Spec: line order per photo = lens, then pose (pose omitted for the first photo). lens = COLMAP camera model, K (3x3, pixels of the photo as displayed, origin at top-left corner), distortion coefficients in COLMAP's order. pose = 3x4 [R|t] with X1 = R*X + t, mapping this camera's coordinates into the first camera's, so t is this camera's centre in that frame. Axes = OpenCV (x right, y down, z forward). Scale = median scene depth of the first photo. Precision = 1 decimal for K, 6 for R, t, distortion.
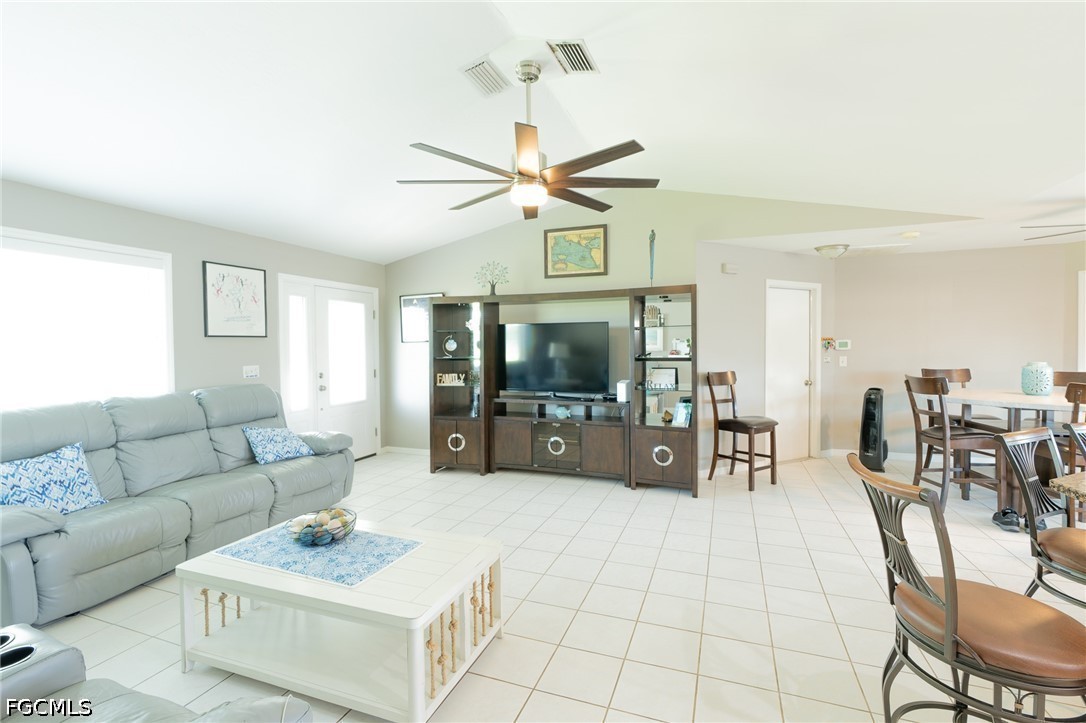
lens RADIAL K [[488.5, 0, 545.7], [0, 488.5, 356.6], [0, 0, 1]] dist [-0.004418, -0.000017]
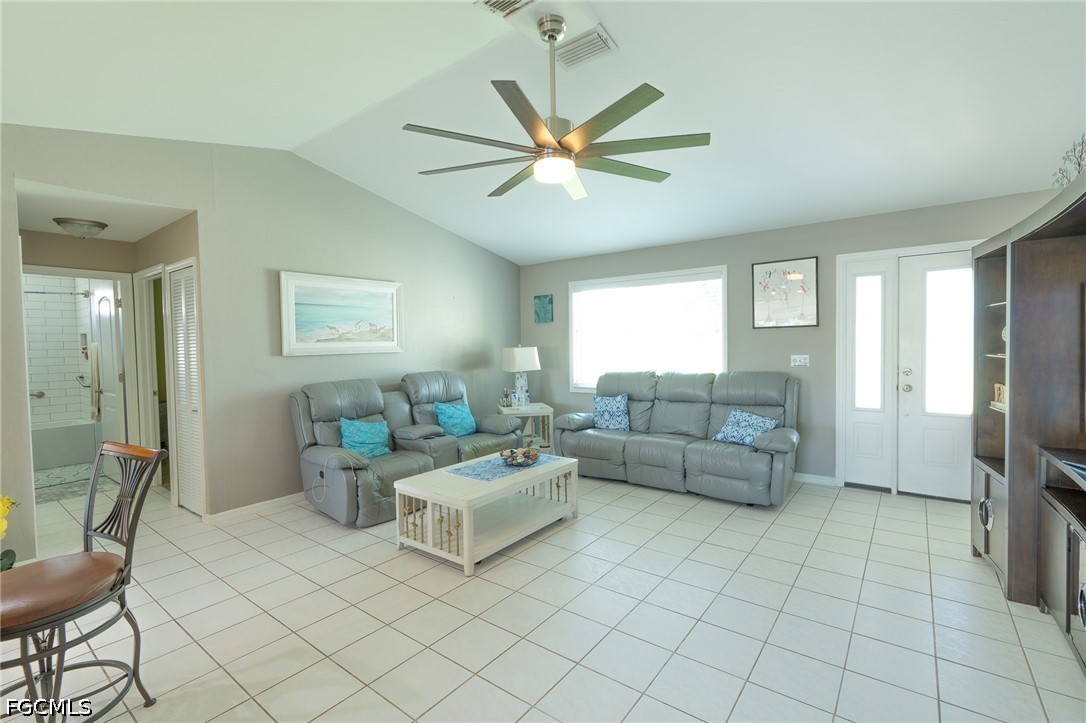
lens RADIAL K [[488.5, 0, 548.4], [0, 488.5, 358.1], [0, 0, 1]] dist [-0.004418, -0.000017]
pose [[-0.285265, 0.043374, -0.957467, 0.608461], [-0.003158, 0.998928, 0.046194, -0.024614], [0.958444, 0.016201, -0.284822, 0.920860]]
